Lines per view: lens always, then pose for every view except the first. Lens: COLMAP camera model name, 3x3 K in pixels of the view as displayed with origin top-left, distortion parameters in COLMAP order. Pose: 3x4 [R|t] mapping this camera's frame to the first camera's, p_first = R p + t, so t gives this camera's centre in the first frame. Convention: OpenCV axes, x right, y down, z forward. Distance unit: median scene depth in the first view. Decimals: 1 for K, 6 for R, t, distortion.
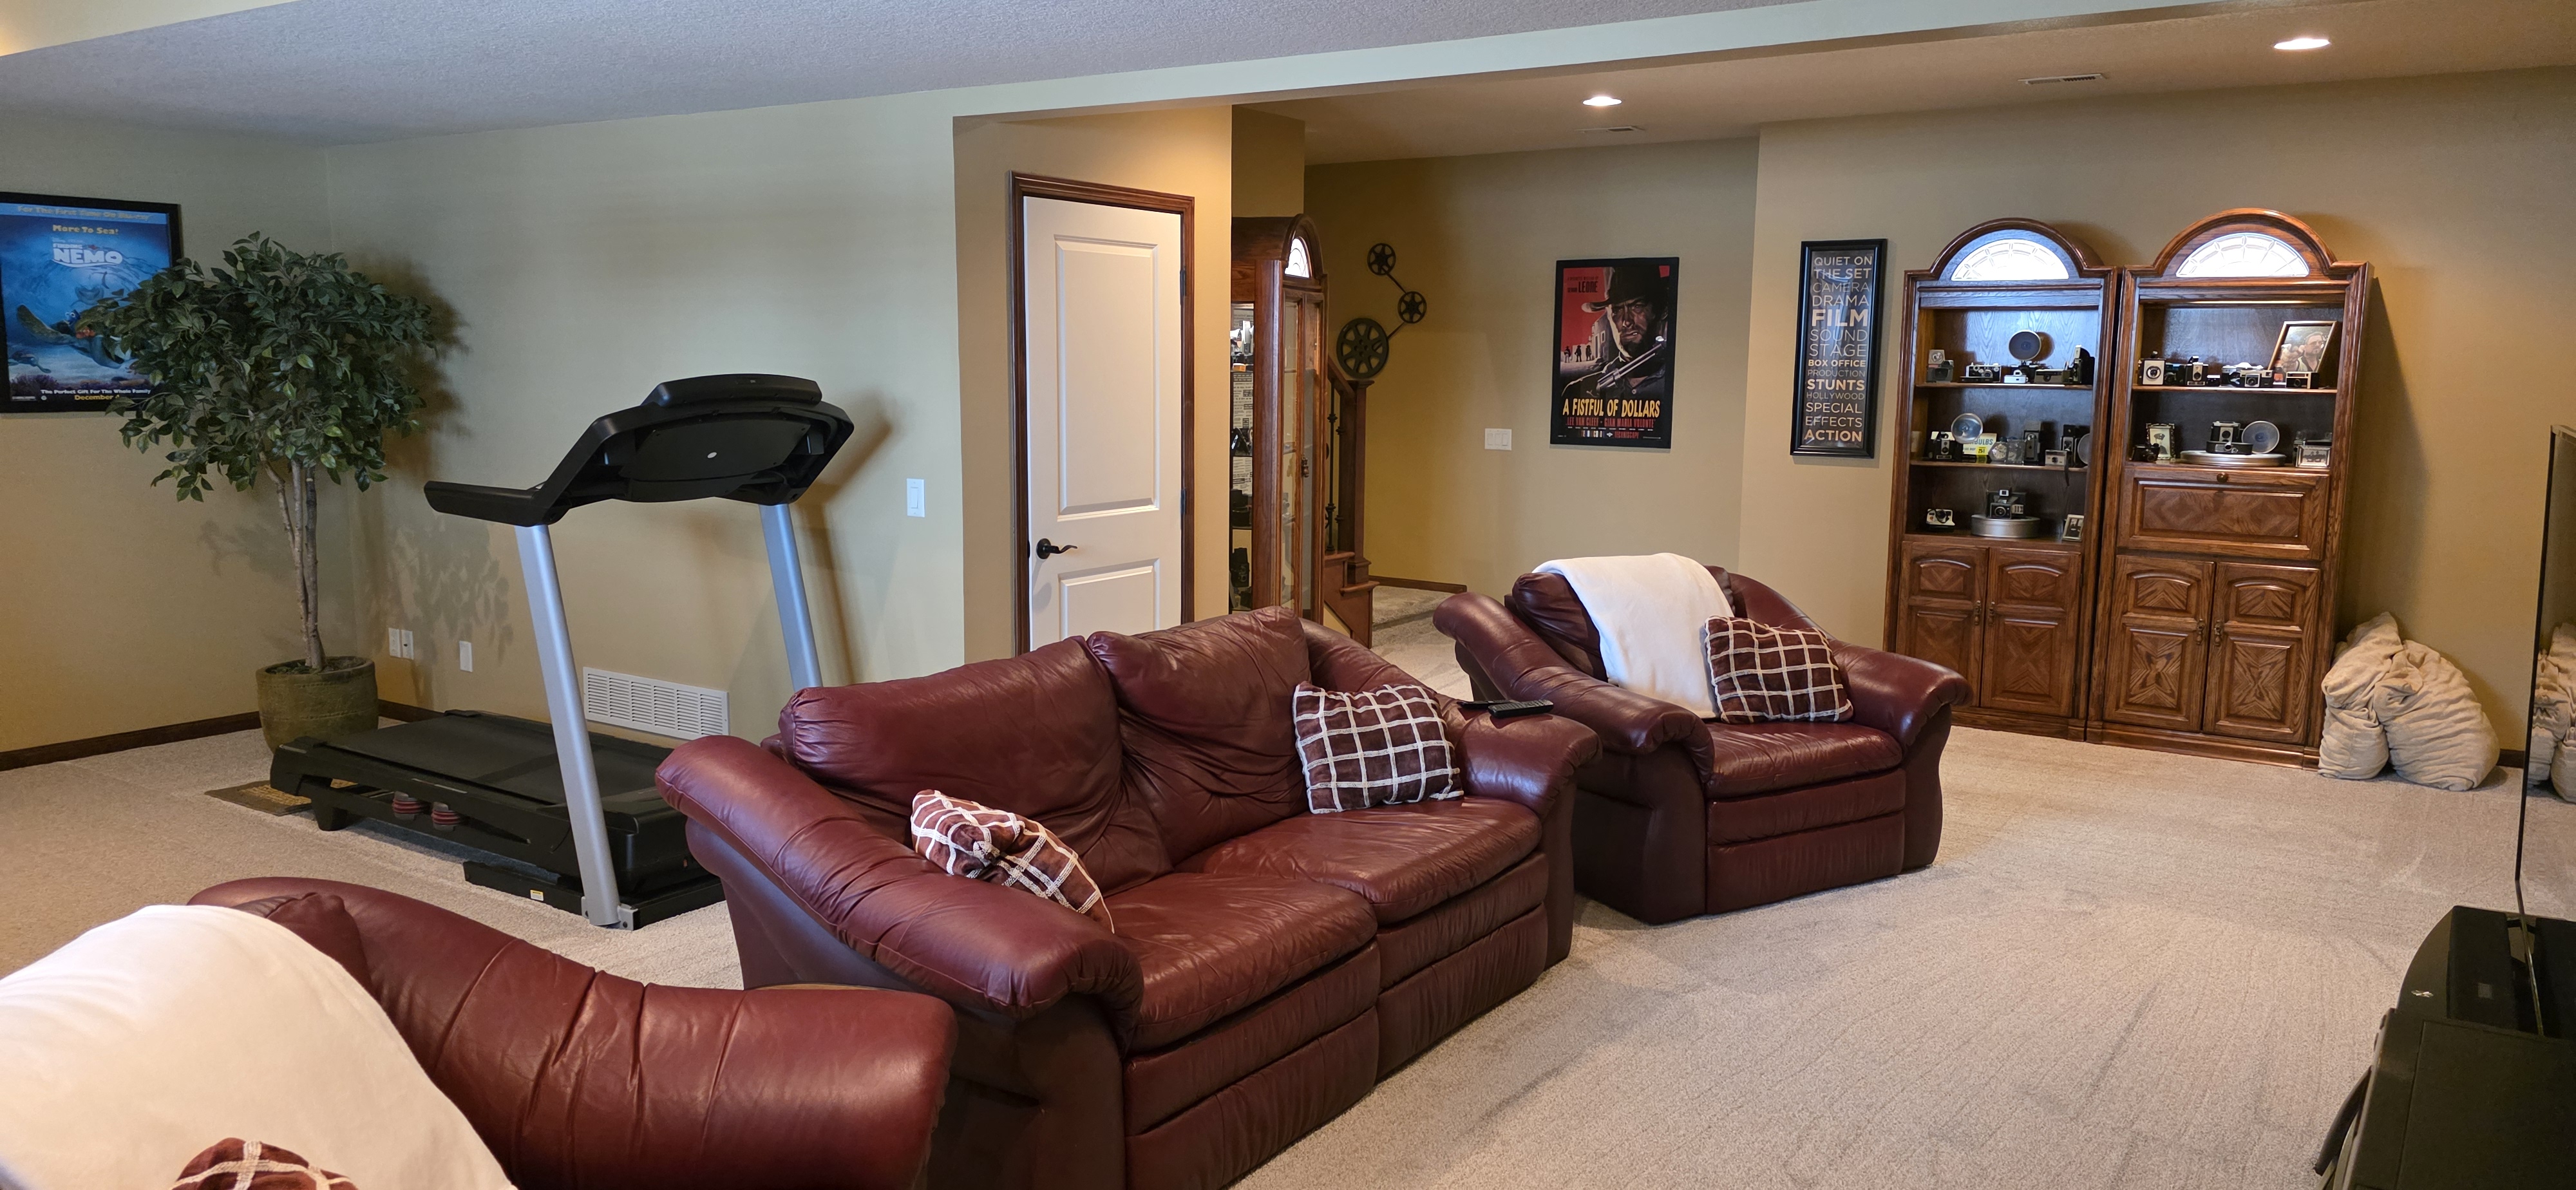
lens RADIAL K [[1700.0, 0, 1285.3], [0, 1700.0, 600.3], [0, 0, 1]] dist [0.060486, -0.069848]
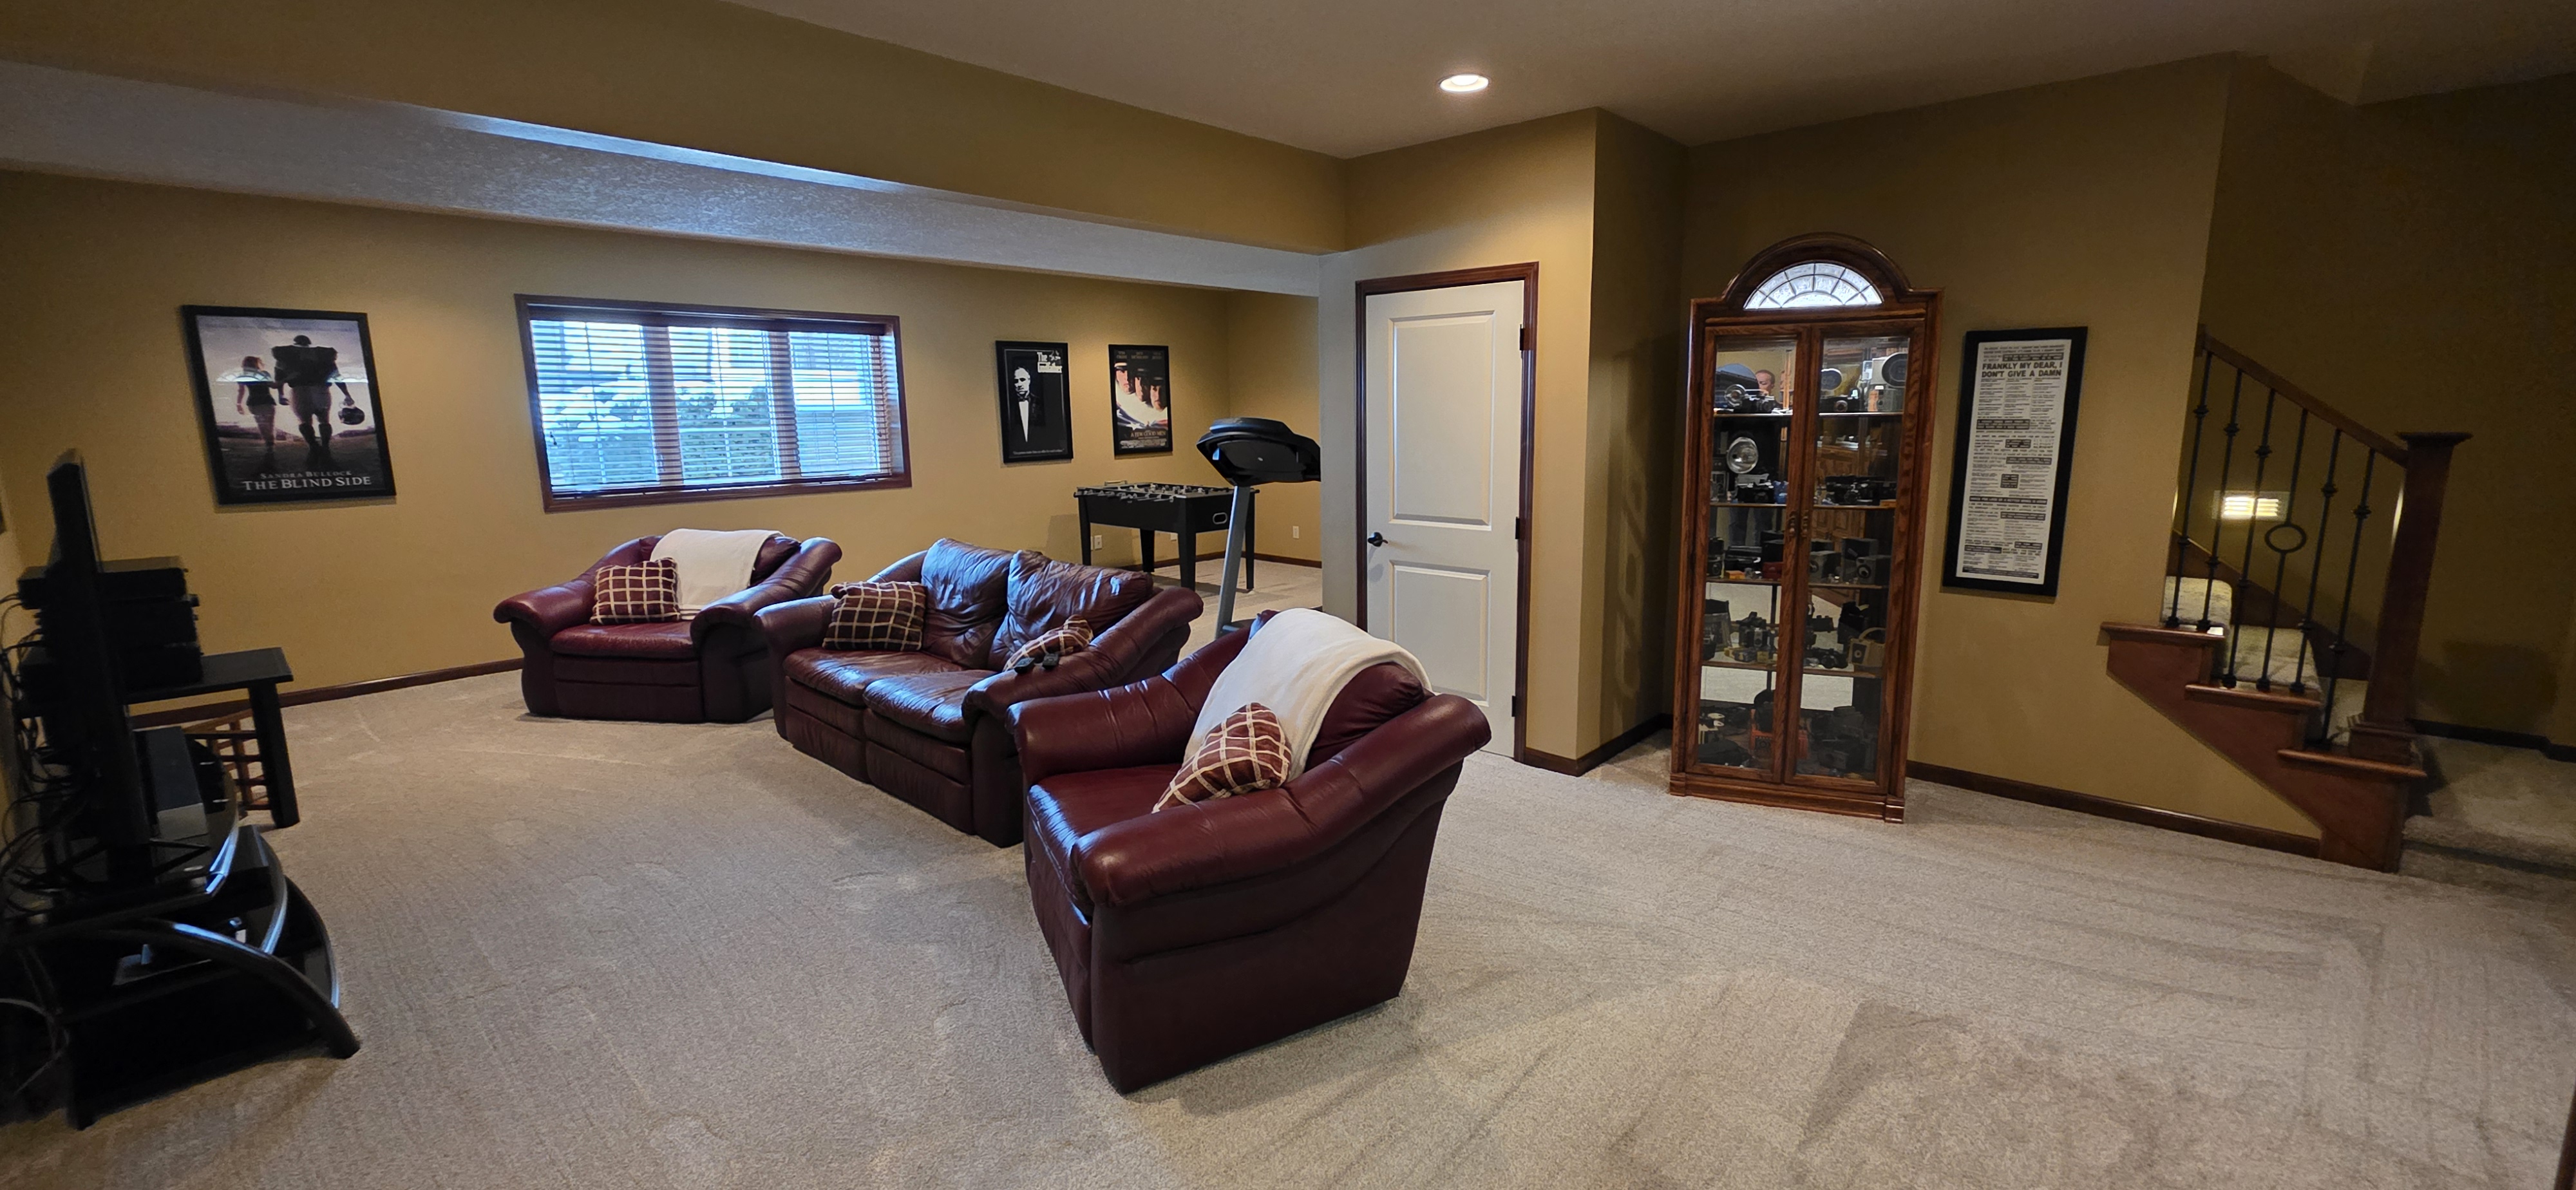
lens RADIAL K [[1028.9, 0, 1303.2], [0, 1028.9, 586.3], [0, 0, 1]] dist [-0.001847, -0.000093]
pose [[-0.123910, 0.165742, -0.978354, 0.740548], [-0.124963, 0.975496, 0.181085, -0.145064], [0.984394, 0.144696, -0.100162, 1.050354]]
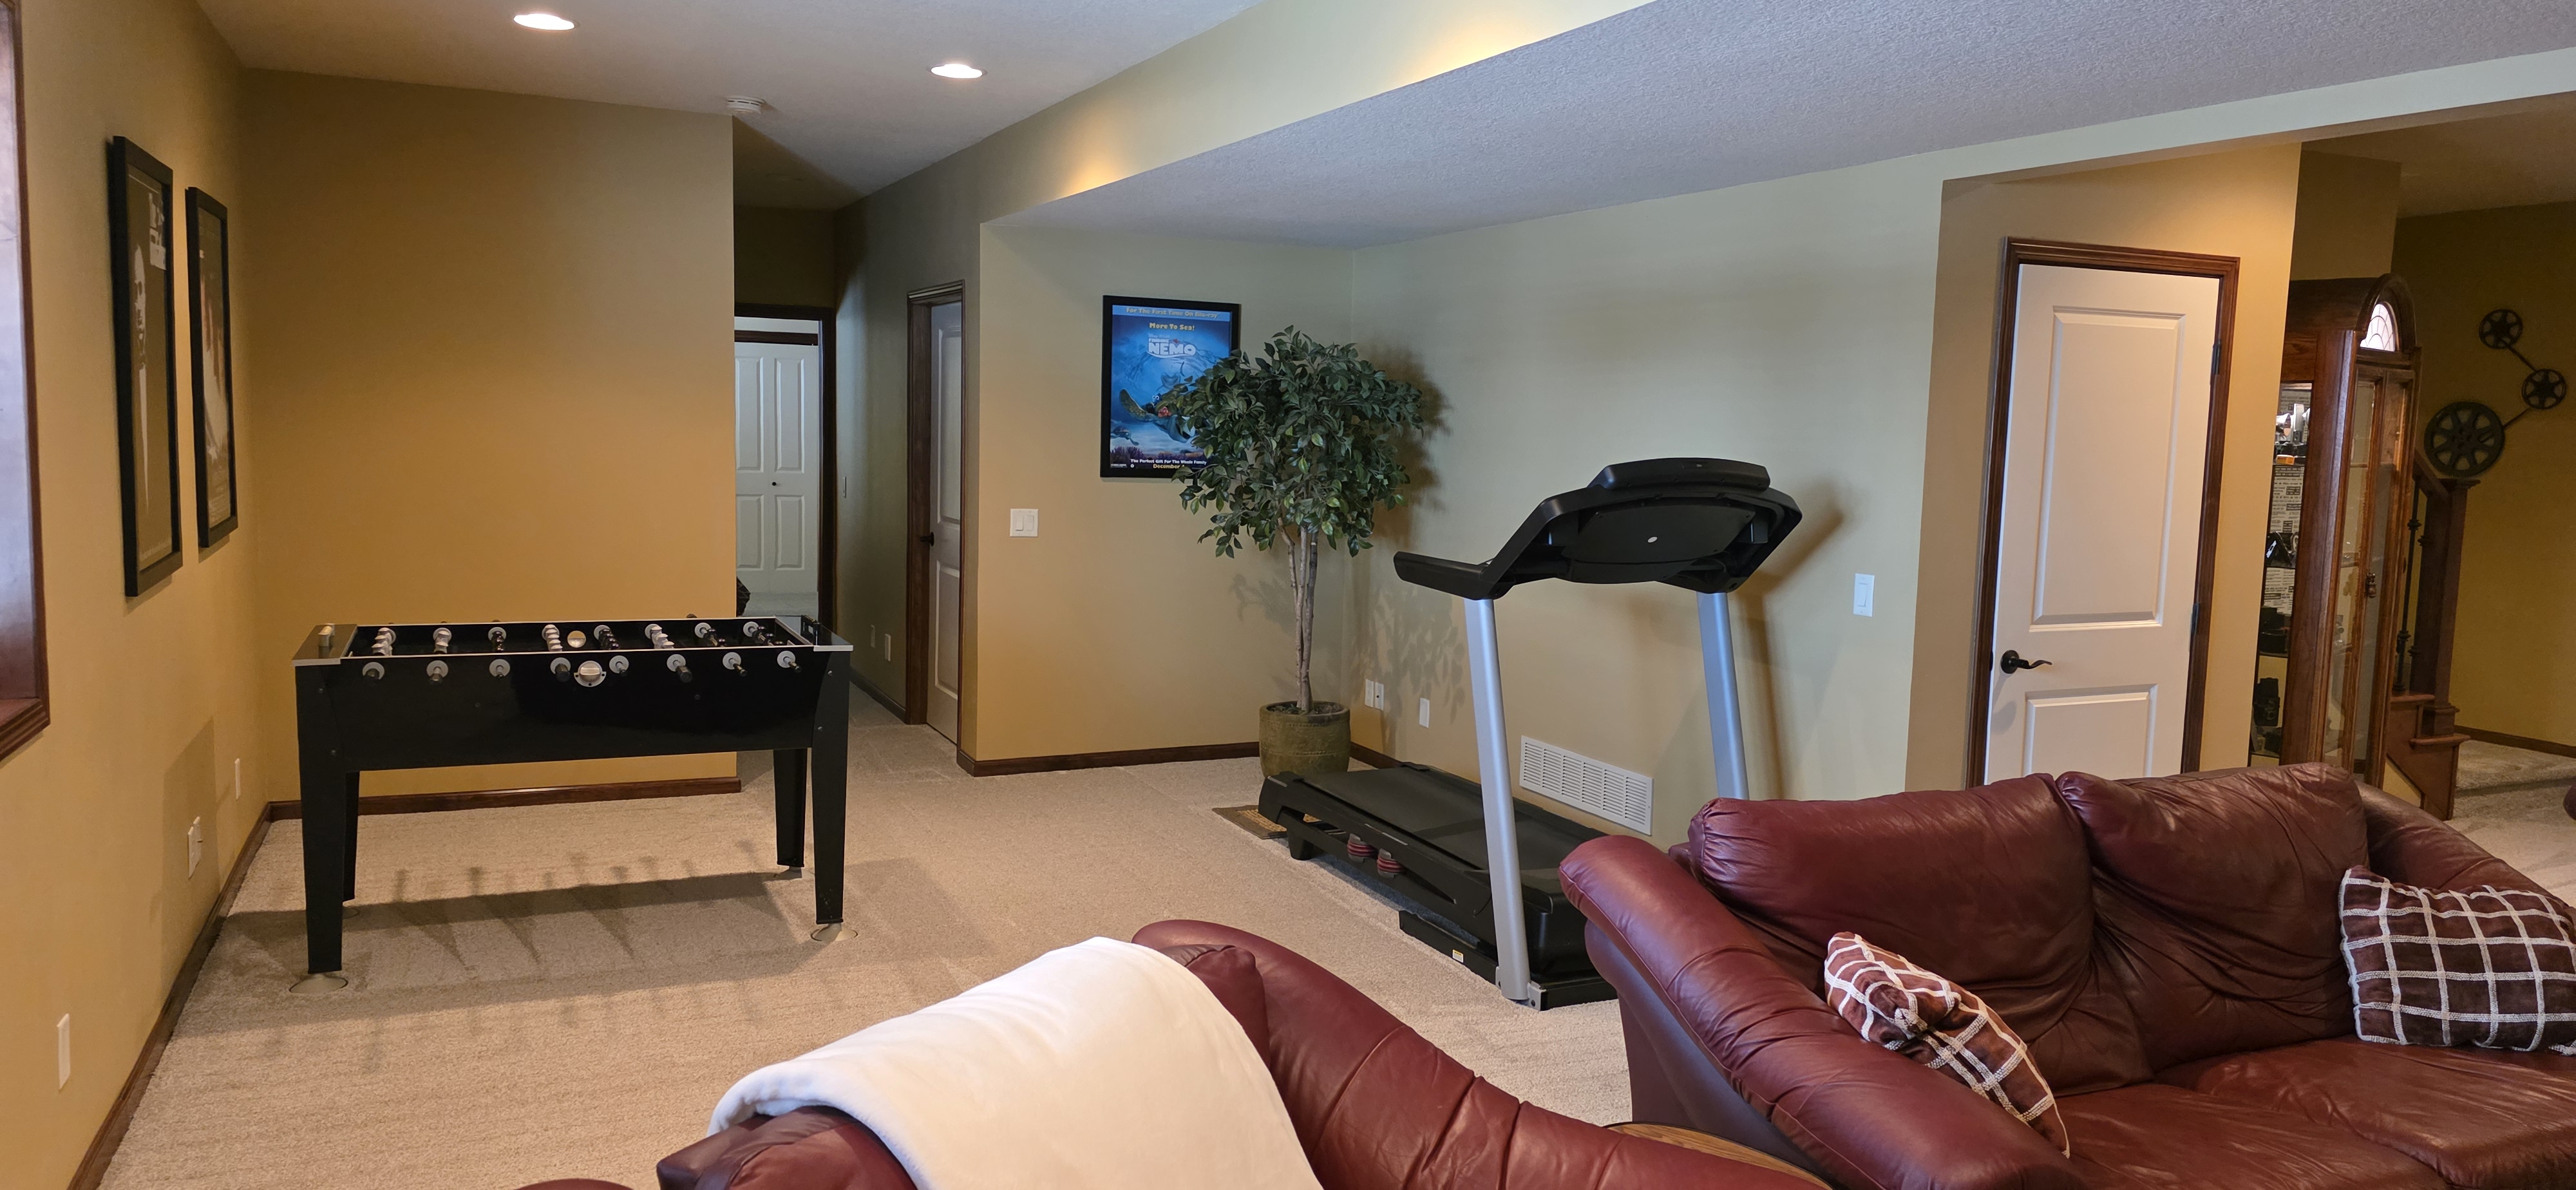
lens RADIAL K [[1700.0, 0, 1285.3], [0, 1700.0, 600.3], [0, 0, 1]] dist [0.060486, -0.069848]
pose [[0.854566, 0.064990, -0.515261, -0.008384], [-0.089484, 0.995727, -0.022819, -0.008568], [0.511576, 0.065608, 0.856730, 0.053448]]
